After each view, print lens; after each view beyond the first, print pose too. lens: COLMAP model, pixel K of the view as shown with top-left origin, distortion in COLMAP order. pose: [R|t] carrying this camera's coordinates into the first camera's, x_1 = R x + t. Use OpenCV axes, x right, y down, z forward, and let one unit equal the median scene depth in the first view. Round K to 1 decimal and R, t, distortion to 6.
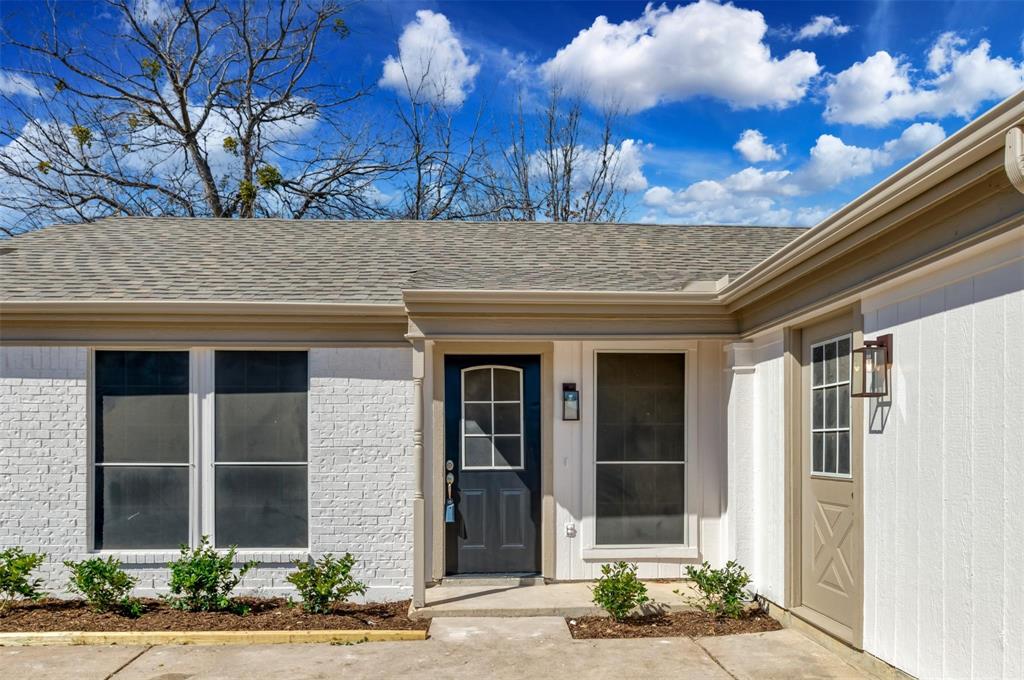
lens RADIAL K [[709.4, 0, 514.5], [0, 709.4, 338.8], [0, 0, 1]] dist [-0.000041, 0.004378]
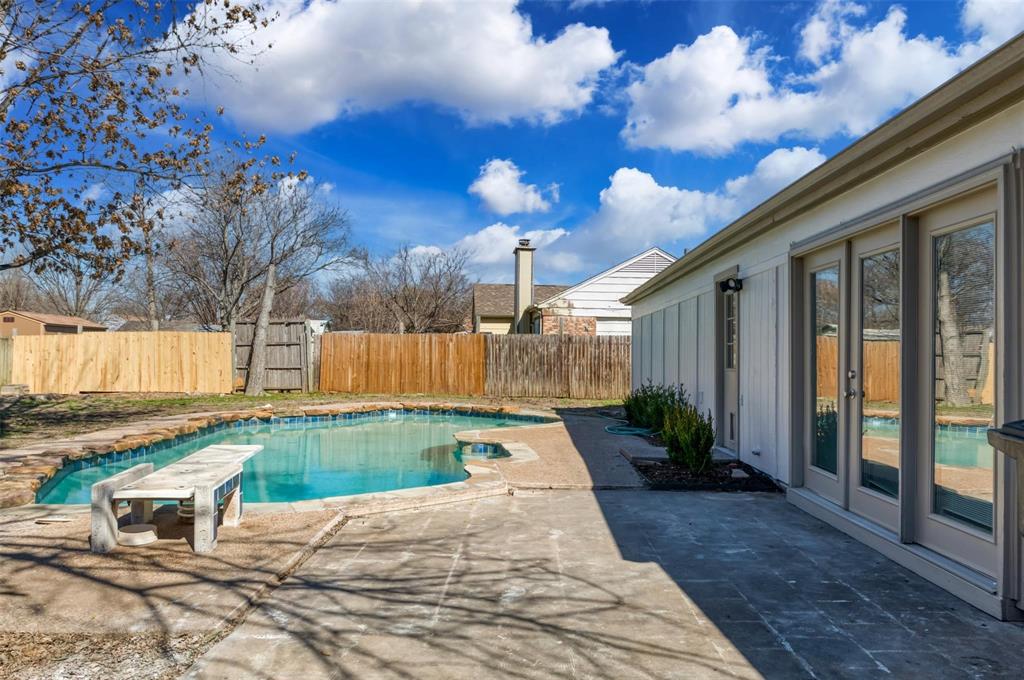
lens RADIAL K [[709.4, 0, 511.3], [0, 709.4, 342.5], [0, 0, 1]] dist [-0.000041, 0.004378]
pose [[0.999997, 0.000035, -0.002391, 0.344962], [-0.000040, 0.999997, -0.002295, -0.142028], [0.002390, 0.002296, 0.999995, 0.413432]]
